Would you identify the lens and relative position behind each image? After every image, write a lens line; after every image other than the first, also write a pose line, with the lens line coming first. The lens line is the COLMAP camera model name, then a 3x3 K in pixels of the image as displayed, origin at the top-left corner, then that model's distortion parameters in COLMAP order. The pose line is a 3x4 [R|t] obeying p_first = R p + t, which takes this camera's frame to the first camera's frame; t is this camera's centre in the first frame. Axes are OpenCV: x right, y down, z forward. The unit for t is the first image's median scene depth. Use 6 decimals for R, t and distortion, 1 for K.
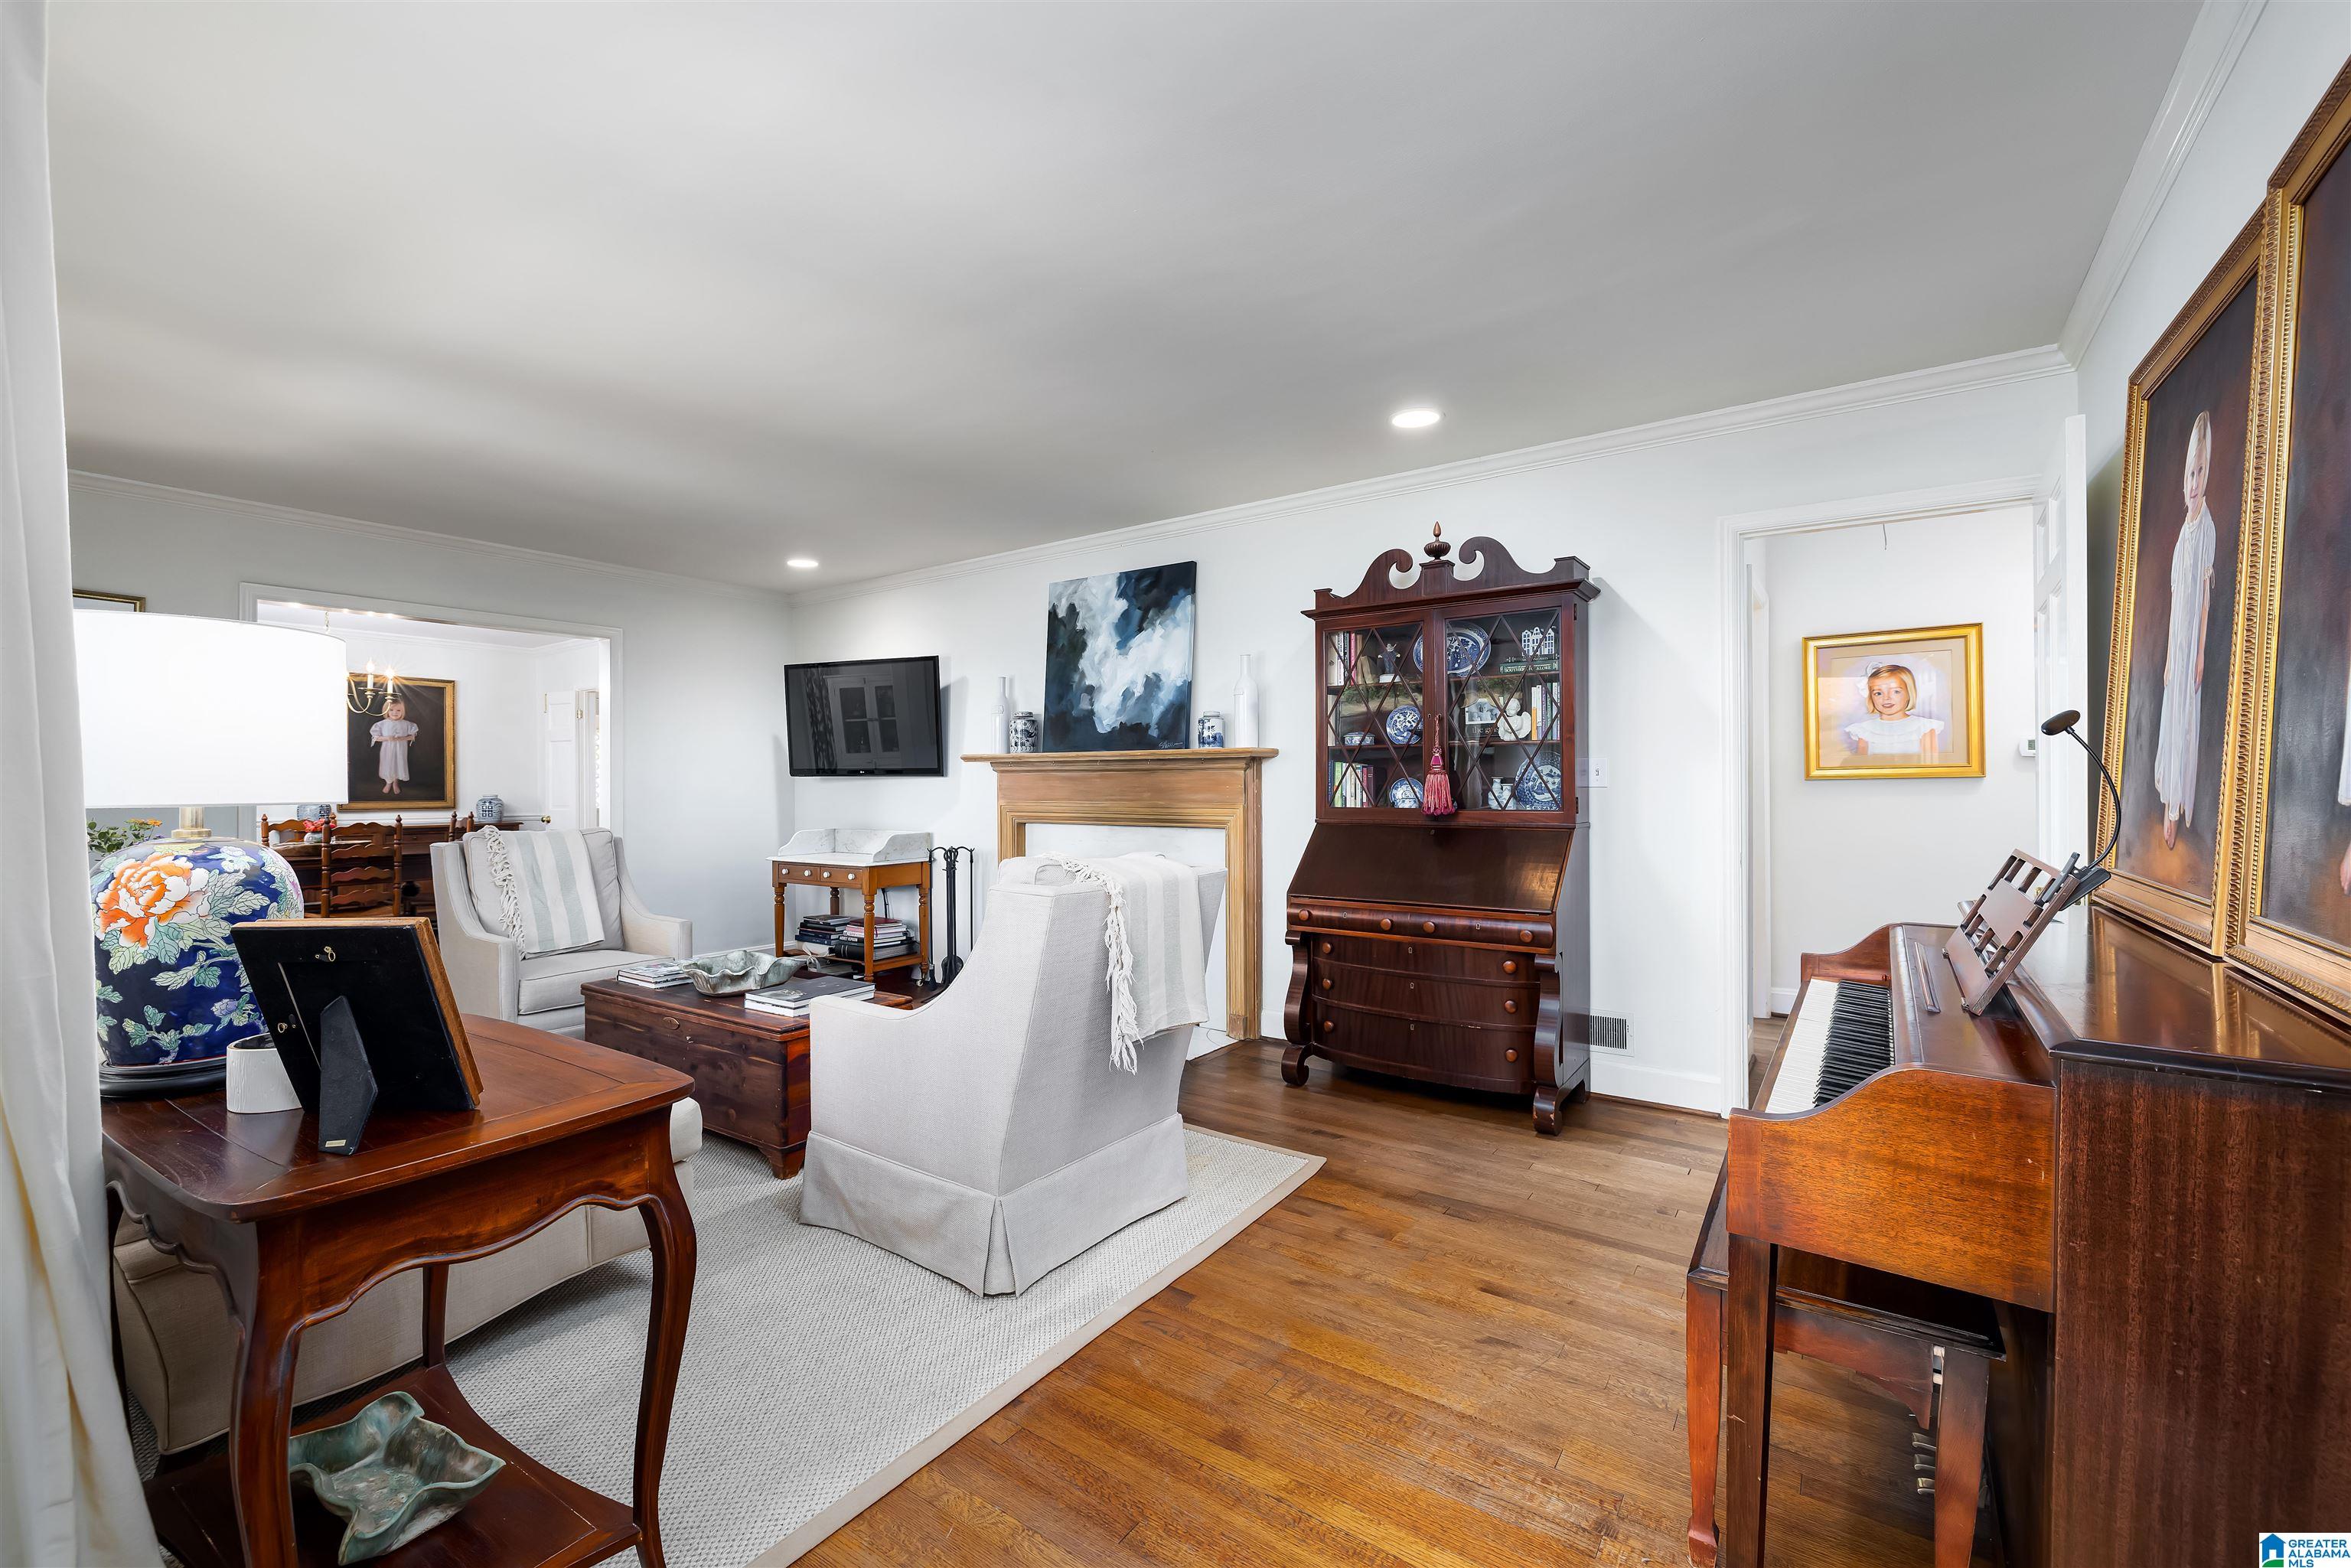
lens RADIAL K [[957.3, 0, 1146.2], [0, 957.3, 785.1], [0, 0, 1]] dist [-0.000556, -0.000038]
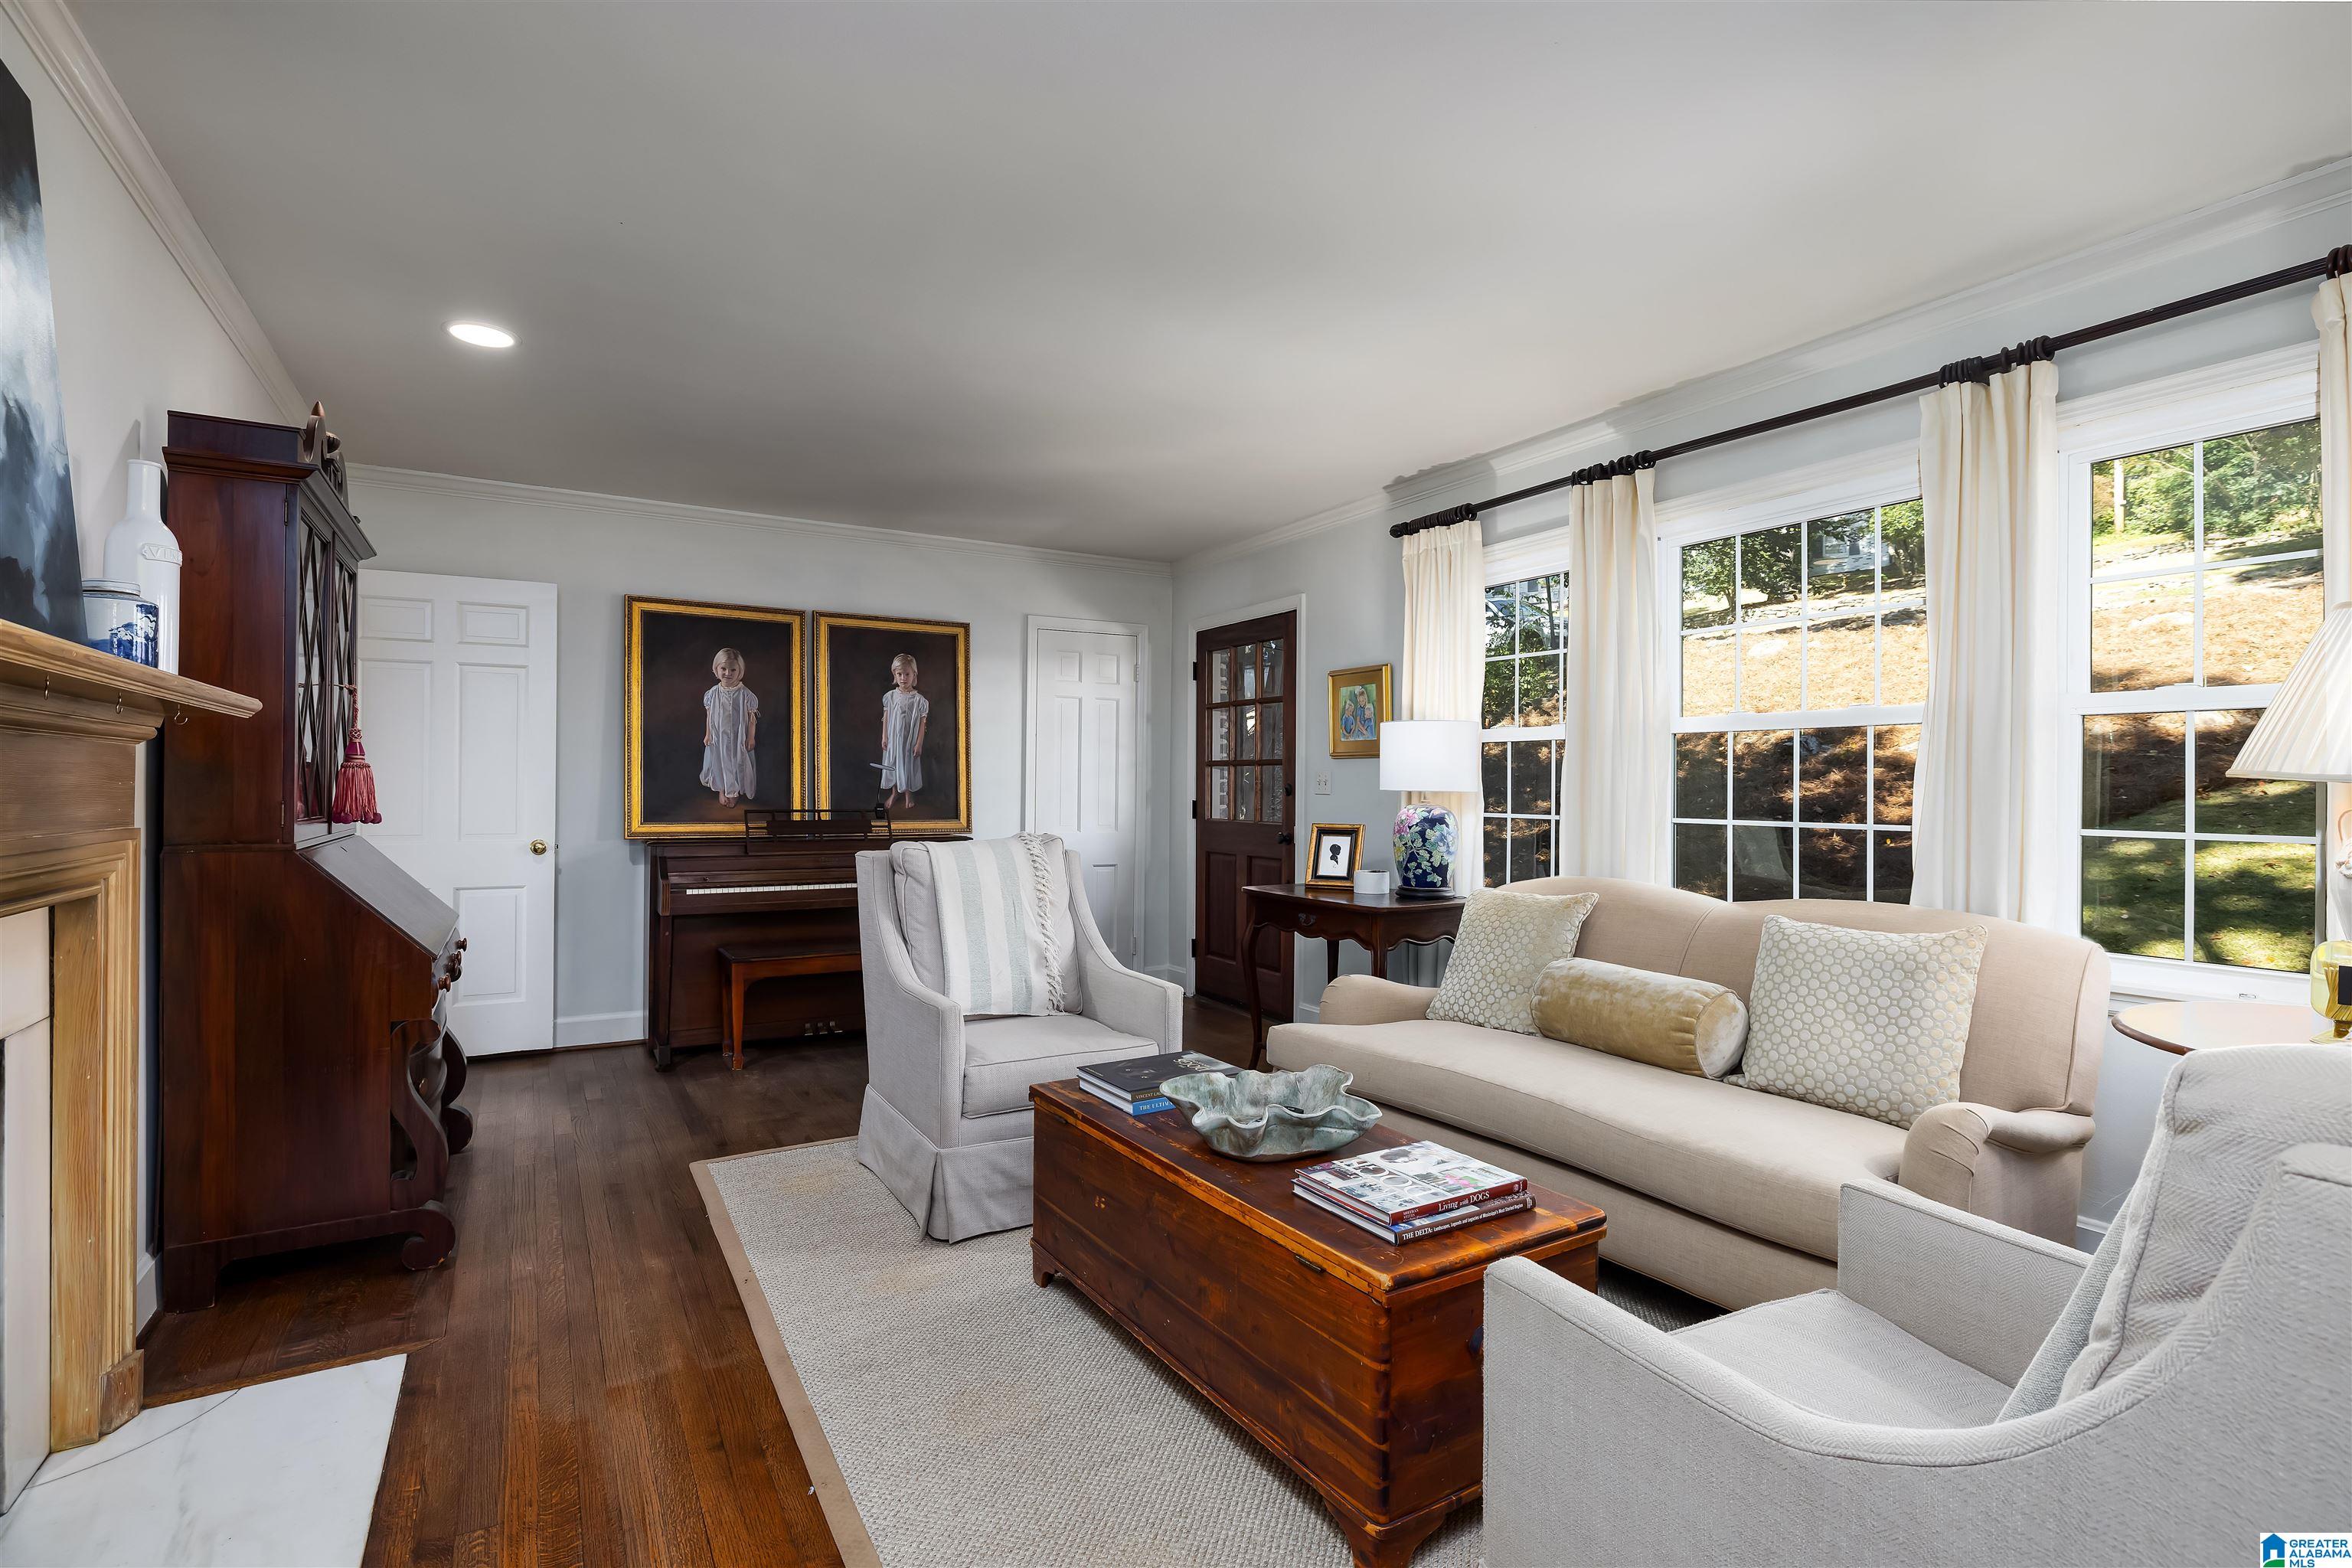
lens RADIAL K [[1125.8, 0, 1176.0], [0, 1125.8, 784.0], [0, 0, 1]] dist [-0.005726, -0.000310]
pose [[-0.913187, 0.002774, 0.407532, -0.421902], [0.000958, 0.999989, -0.004662, 0.003547], [-0.407540, -0.003867, -0.913179, 1.063548]]
